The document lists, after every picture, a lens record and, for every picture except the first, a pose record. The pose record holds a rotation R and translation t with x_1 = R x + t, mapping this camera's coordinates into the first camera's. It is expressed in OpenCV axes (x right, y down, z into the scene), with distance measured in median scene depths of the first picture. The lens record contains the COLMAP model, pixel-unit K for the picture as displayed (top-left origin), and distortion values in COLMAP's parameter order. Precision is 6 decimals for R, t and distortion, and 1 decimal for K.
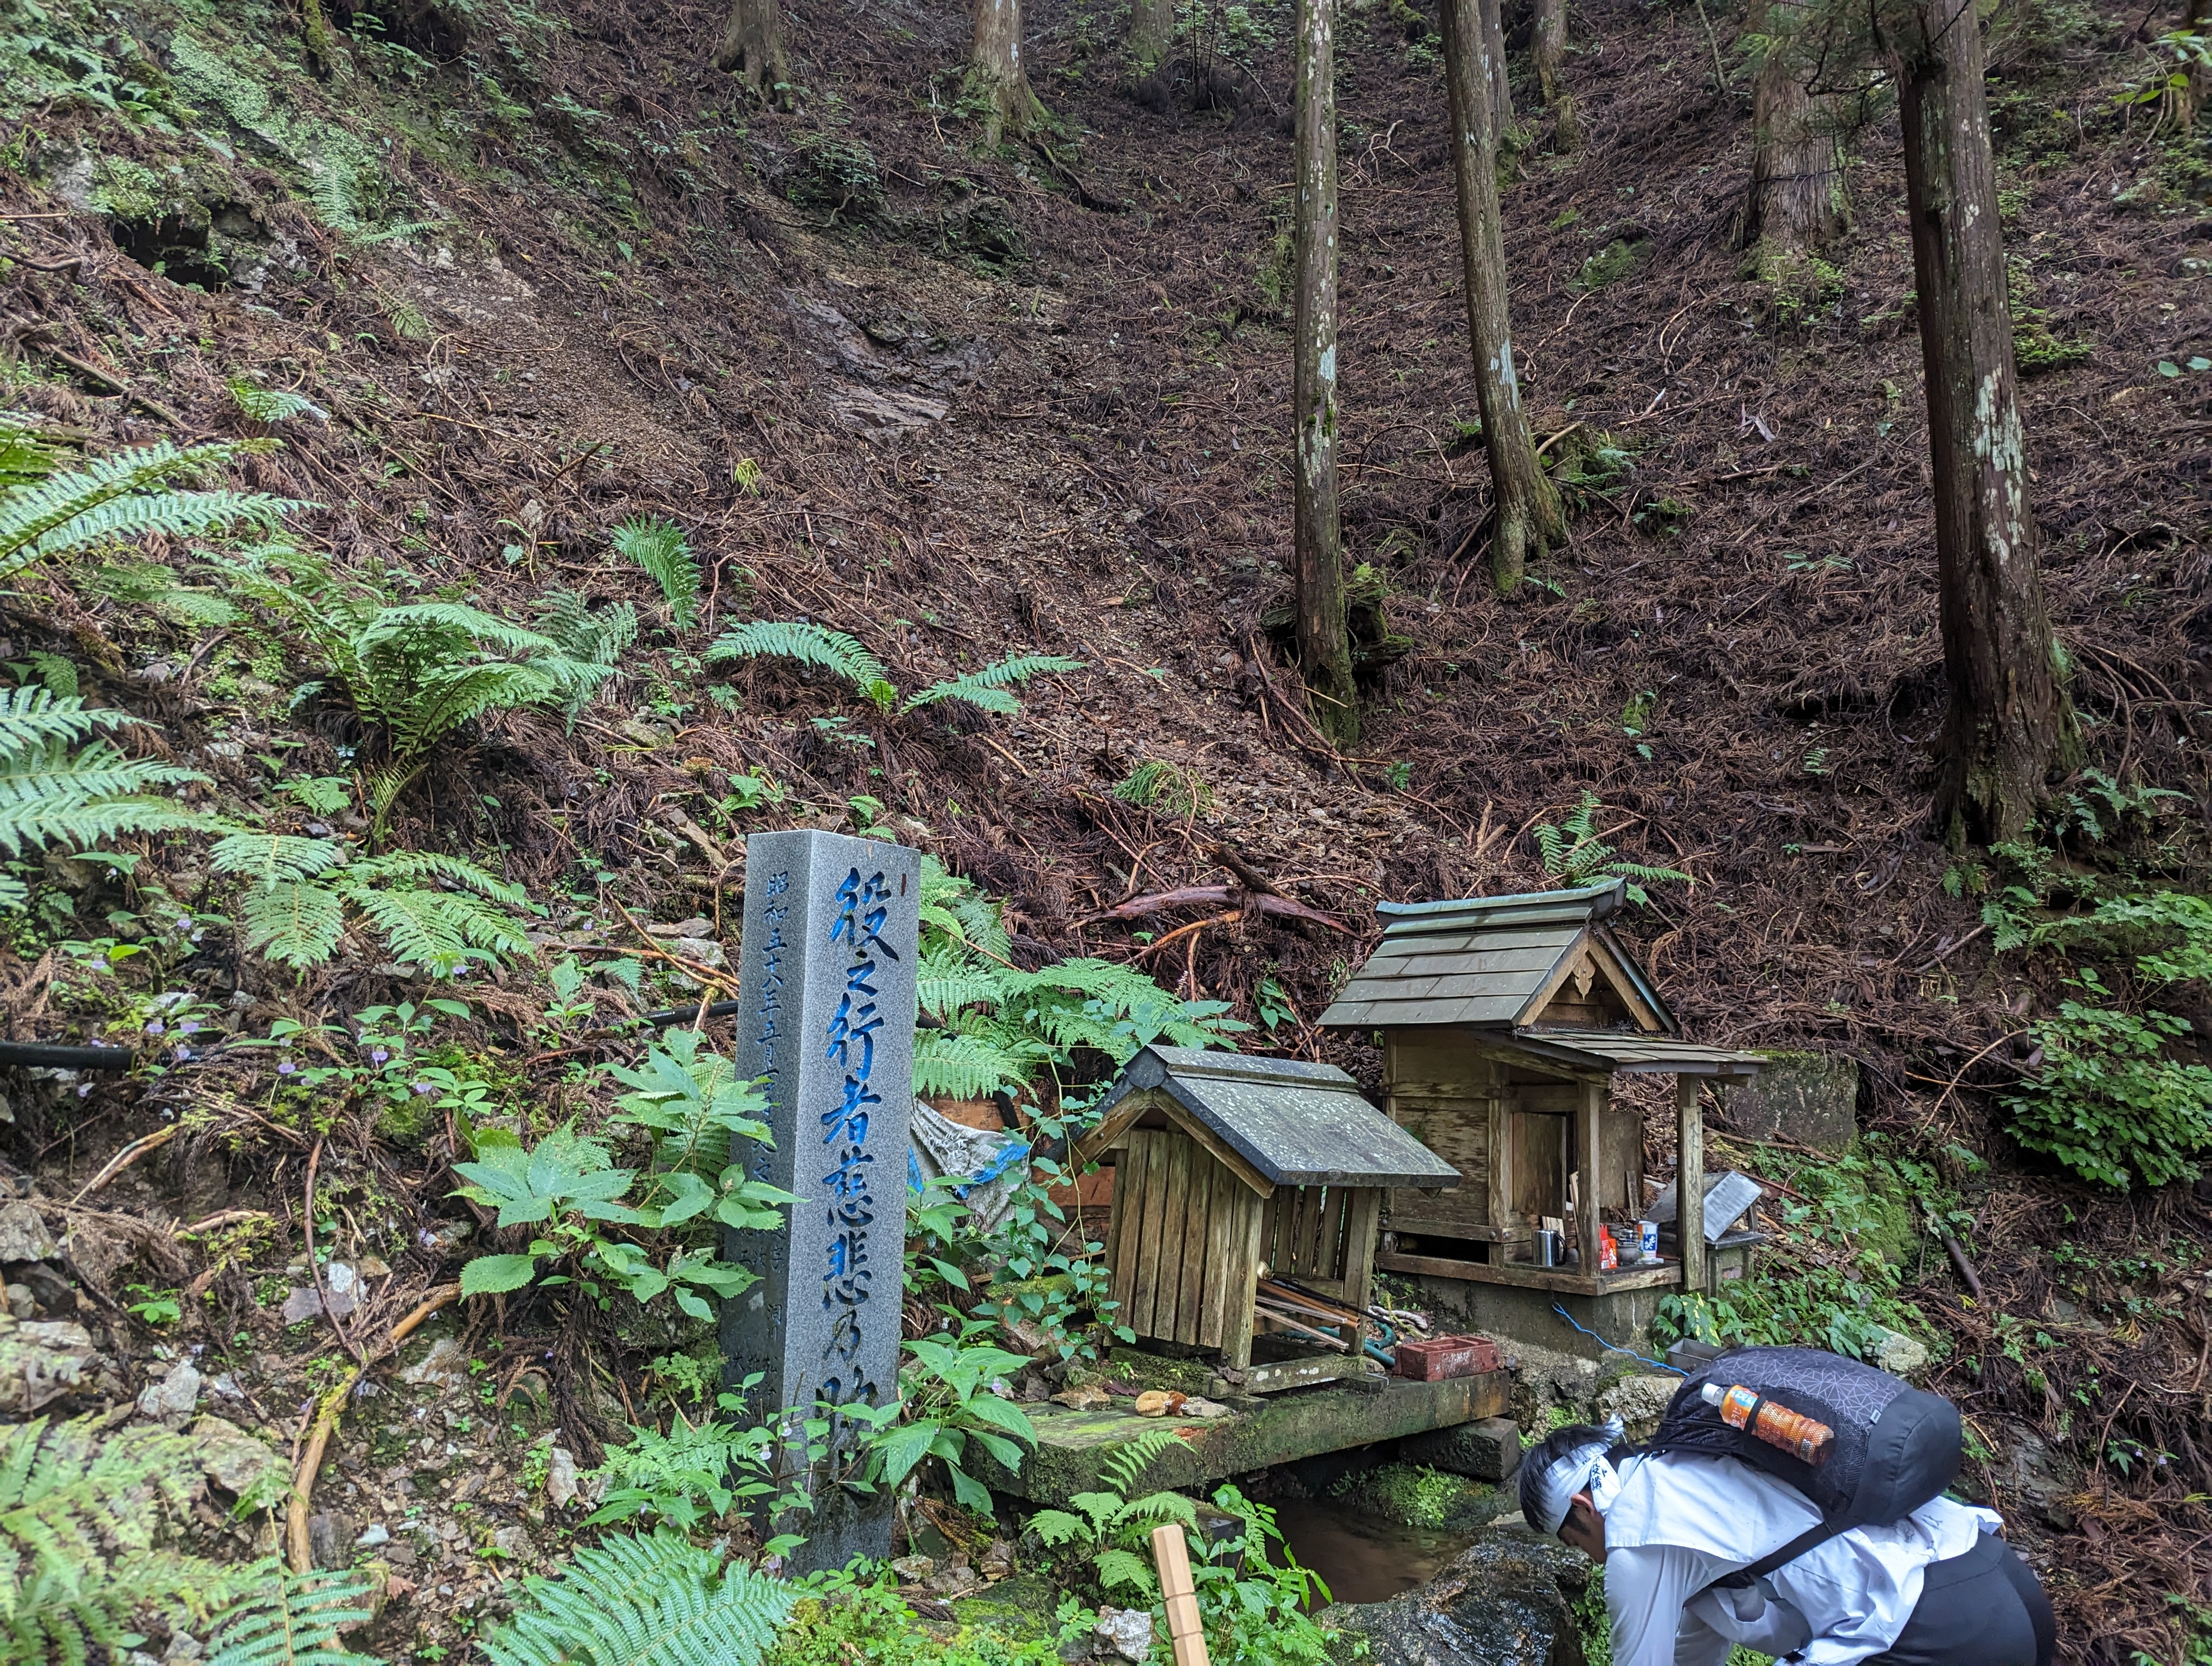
lens RADIAL K [[1528.6, 0, 1106.0], [0, 1528.6, 833.0], [0, 0, 1]] dist [0.026121, -0.002229]
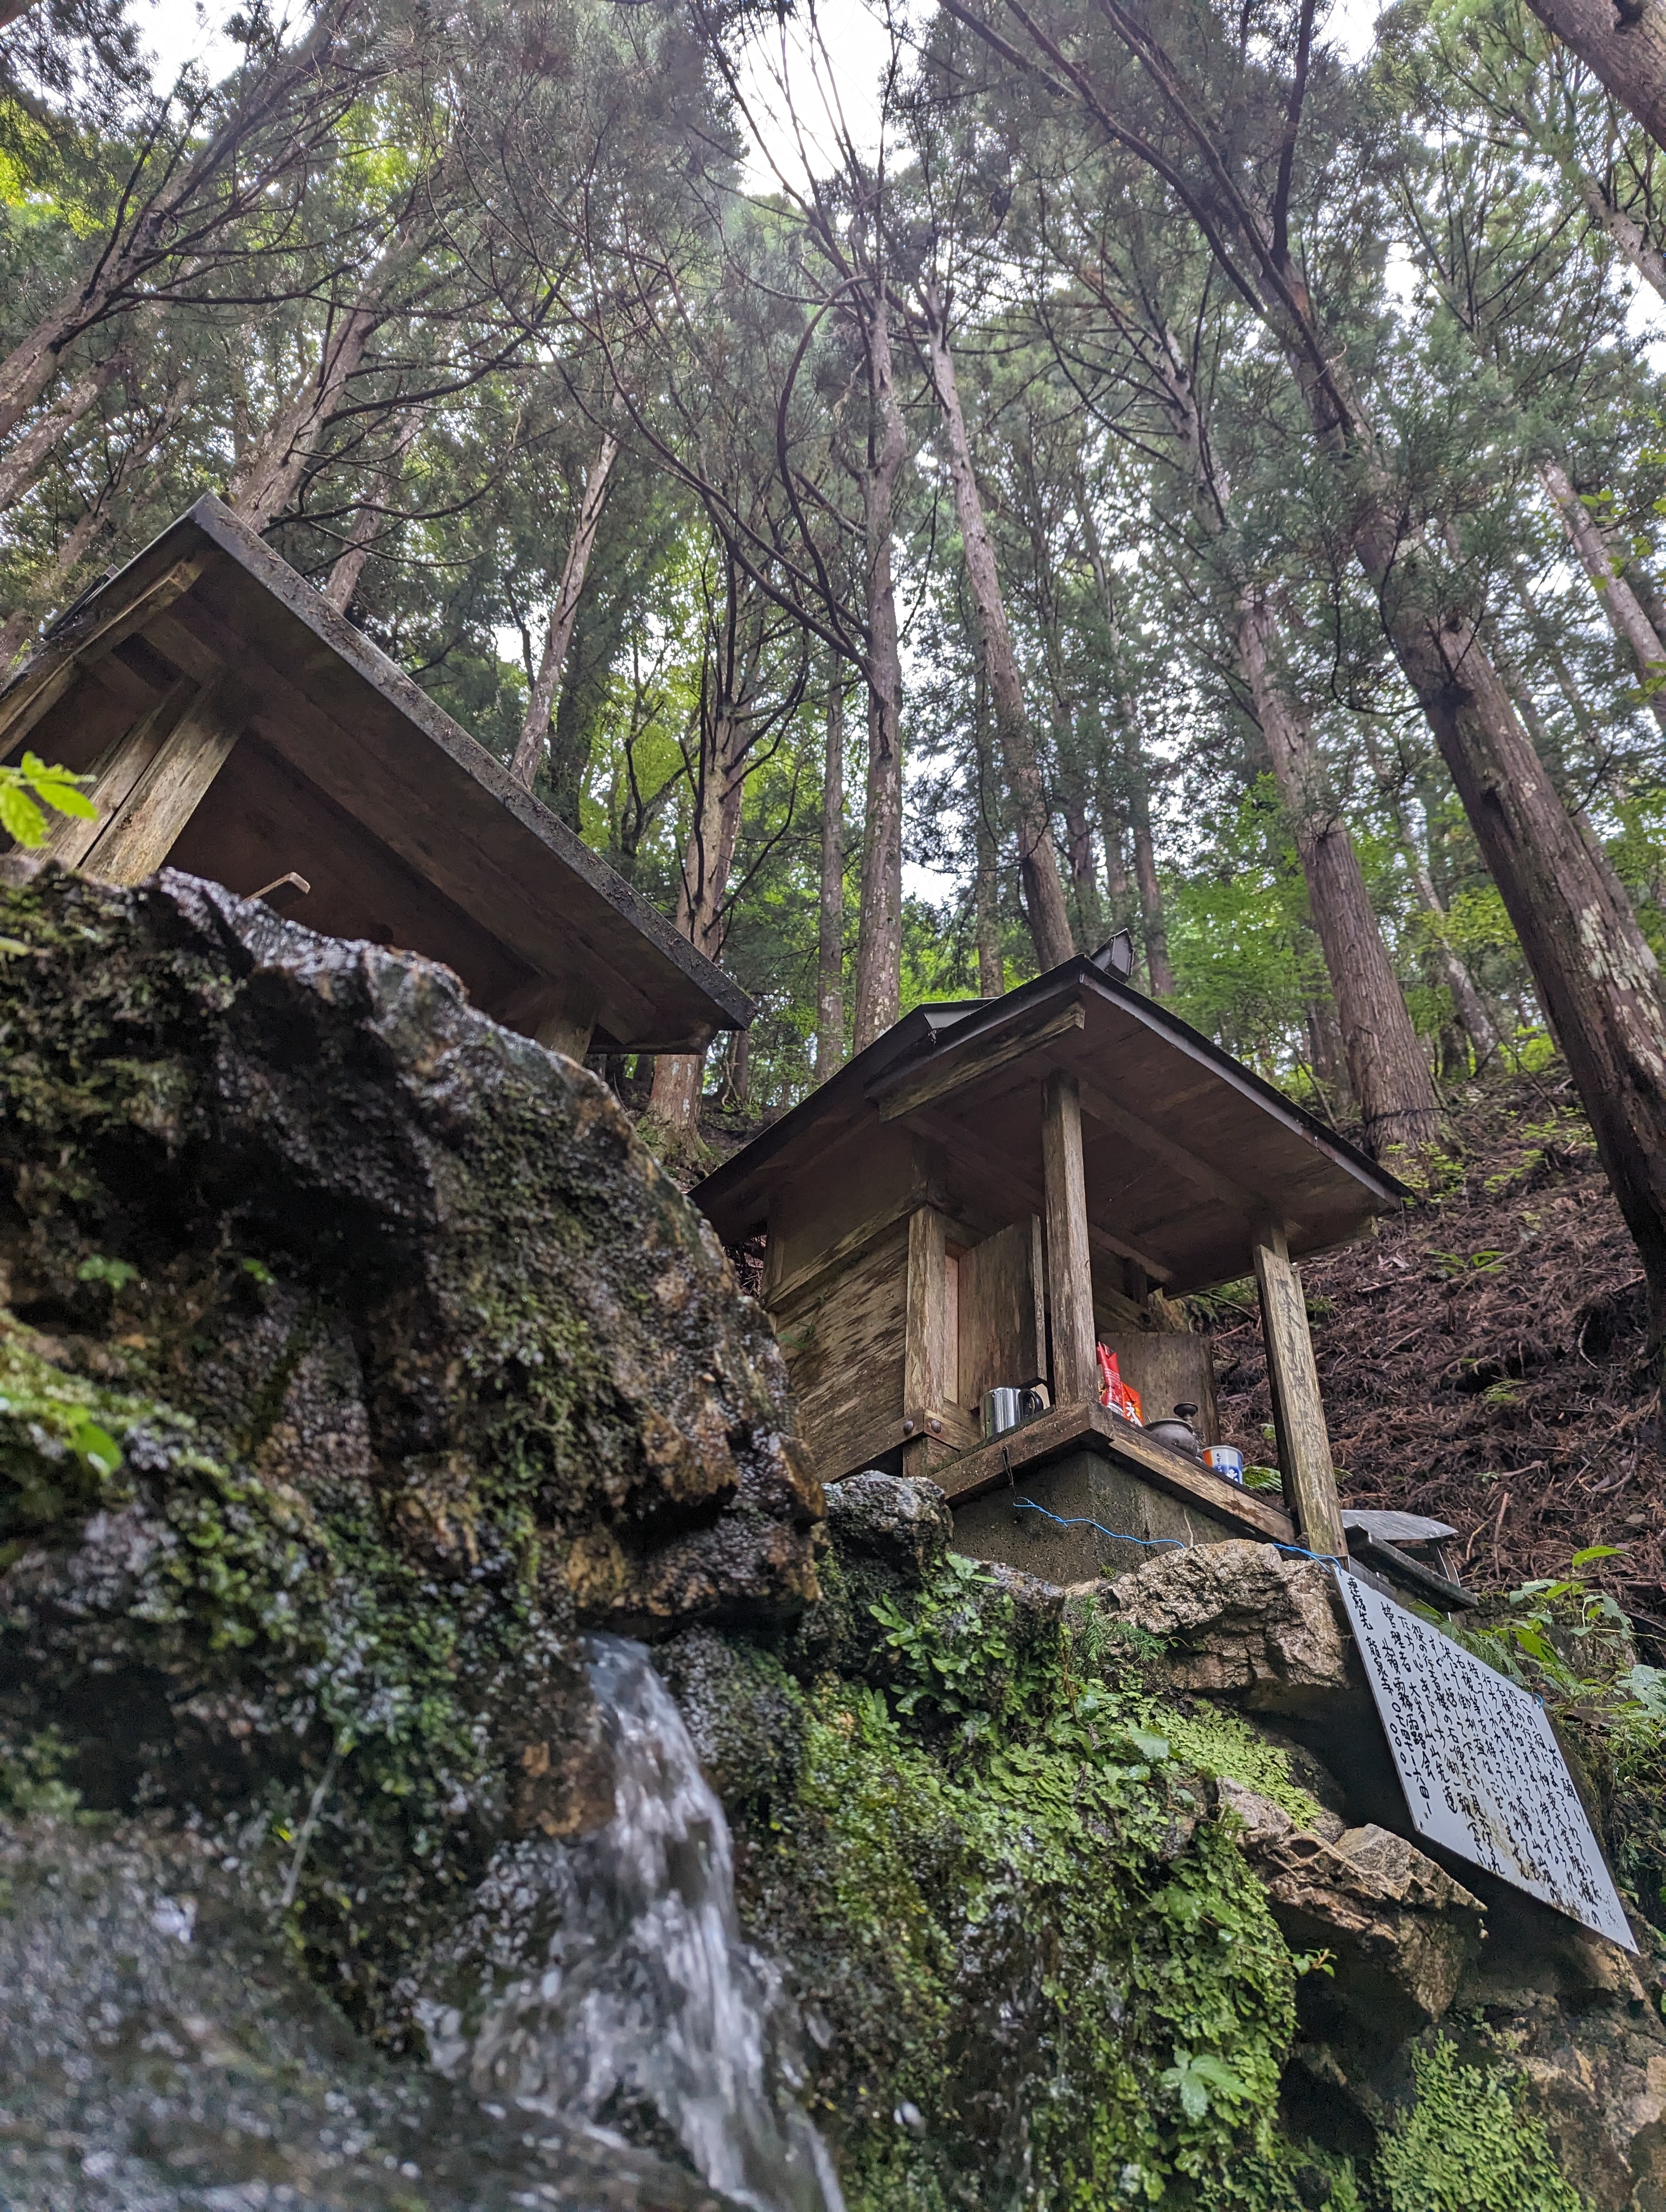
lens RADIAL K [[1528.6, 0, 833.0], [0, 1528.6, 1106.0], [0, 0, 1]] dist [0.026121, -0.002229]
pose [[0.999325, 0.036483, 0.004266, 0.143265], [-0.028231, 0.837178, -0.546202, 0.290337], [-0.023498, 0.545713, 0.837643, 0.337606]]
